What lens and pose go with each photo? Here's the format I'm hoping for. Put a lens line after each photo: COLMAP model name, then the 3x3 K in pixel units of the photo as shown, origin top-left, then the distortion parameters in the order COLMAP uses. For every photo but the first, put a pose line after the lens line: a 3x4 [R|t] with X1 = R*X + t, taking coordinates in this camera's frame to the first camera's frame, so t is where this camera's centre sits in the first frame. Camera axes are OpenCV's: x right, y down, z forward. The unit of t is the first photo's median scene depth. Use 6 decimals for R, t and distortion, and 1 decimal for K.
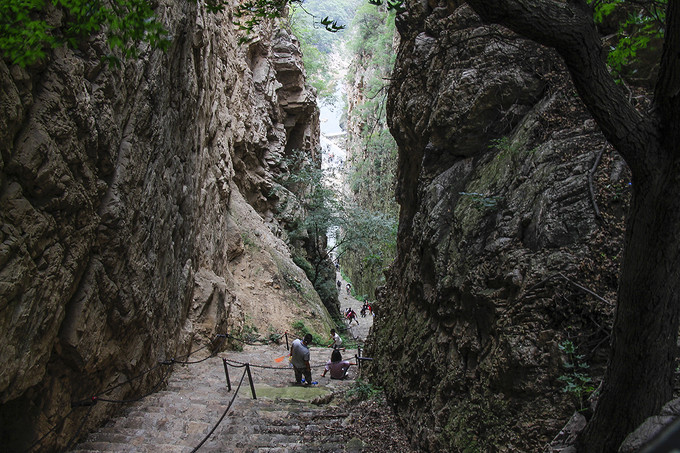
lens RADIAL K [[628.9, 0, 340.0], [0, 628.9, 226.5], [0, 0, 1]] dist [-0.128479, 0.010532]
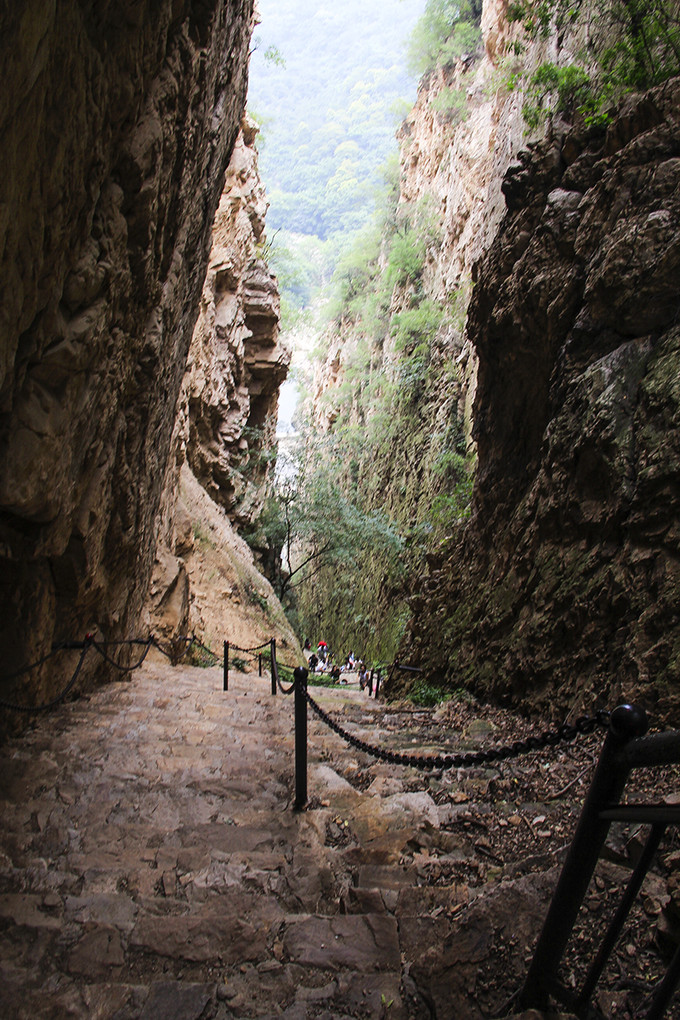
lens RADIAL K [[851.5, 0, 340.0], [0, 851.5, 510.0], [0, 0, 1]] dist [-0.181944, 0.130192]
pose [[0.994414, 0.071349, 0.077786, -0.056517], [-0.065367, 0.994893, -0.076909, 0.051977], [-0.082876, 0.071394, 0.993999, 0.025056]]
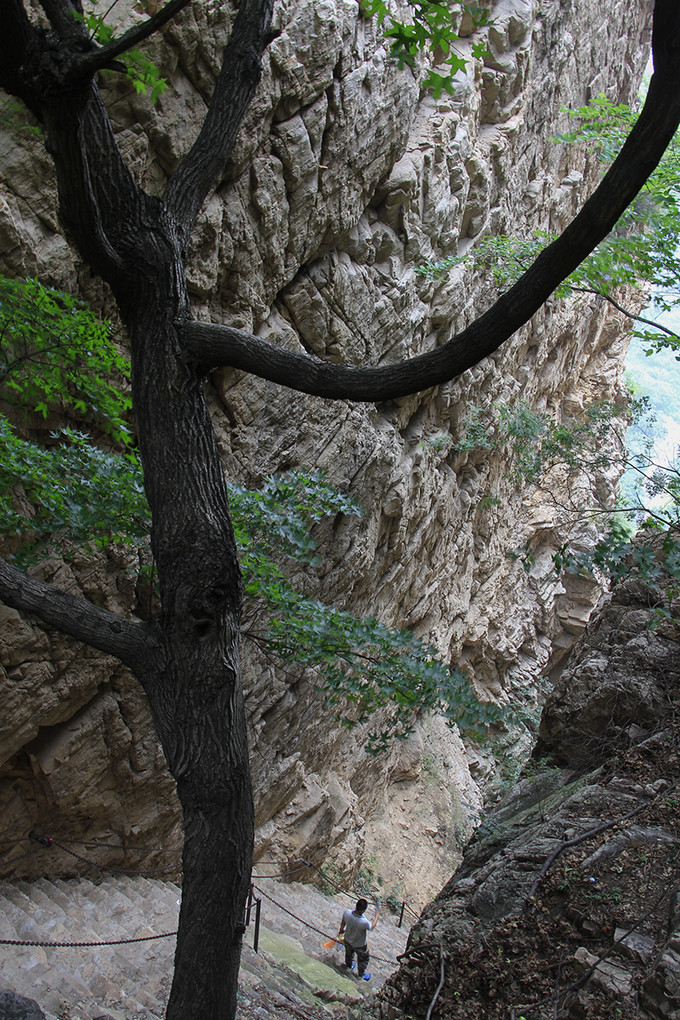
lens RADIAL K [[851.5, 0, 340.0], [0, 851.5, 510.0], [0, 0, 1]] dist [-0.181944, 0.130192]
pose [[0.853424, 0.299620, -0.426491, 0.083073], [-0.403723, 0.897532, -0.177326, -0.028061], [0.329659, 0.323518, 0.886939, -0.017894]]
